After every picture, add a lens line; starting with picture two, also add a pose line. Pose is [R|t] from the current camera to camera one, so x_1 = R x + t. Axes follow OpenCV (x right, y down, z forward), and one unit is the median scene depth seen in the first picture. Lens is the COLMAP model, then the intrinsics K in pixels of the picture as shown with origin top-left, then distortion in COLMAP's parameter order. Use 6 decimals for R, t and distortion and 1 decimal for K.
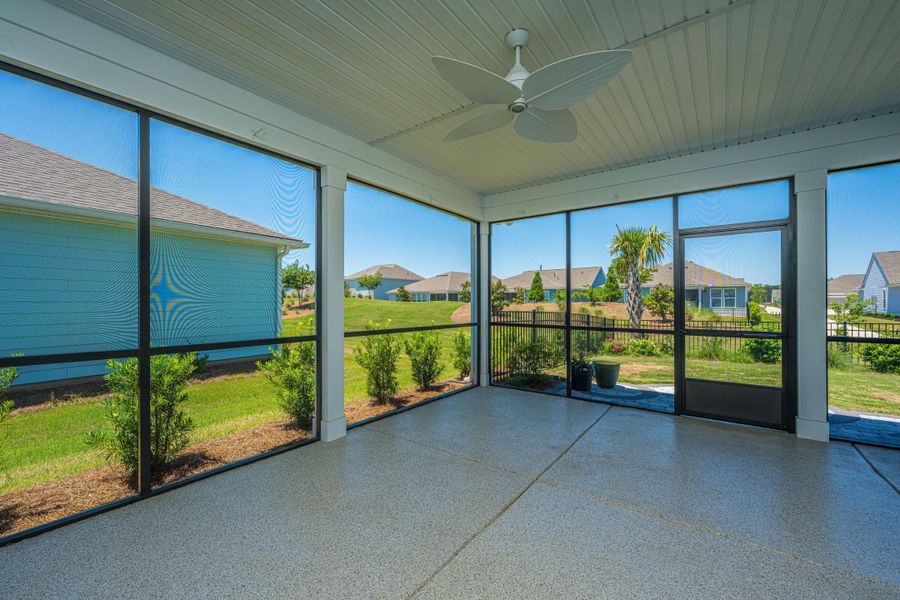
lens RADIAL K [[363.7, 0, 450.7], [0, 363.7, 301.6], [0, 0, 1]] dist [0.001472, 0.000272]
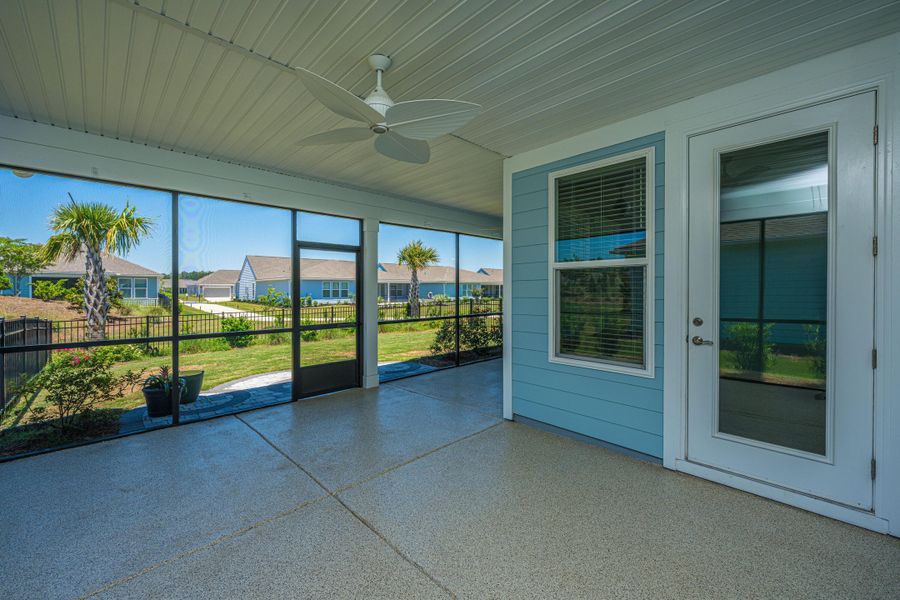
lens RADIAL K [[363.7, 0, 448.1], [0, 363.7, 292.9], [0, 0, 1]] dist [0.001472, 0.000272]
pose [[0.164250, -0.009185, 0.986376, -0.157636], [0.002317, 0.999957, 0.008926, -0.014656], [-0.986416, 0.000820, 0.164264, 0.122598]]
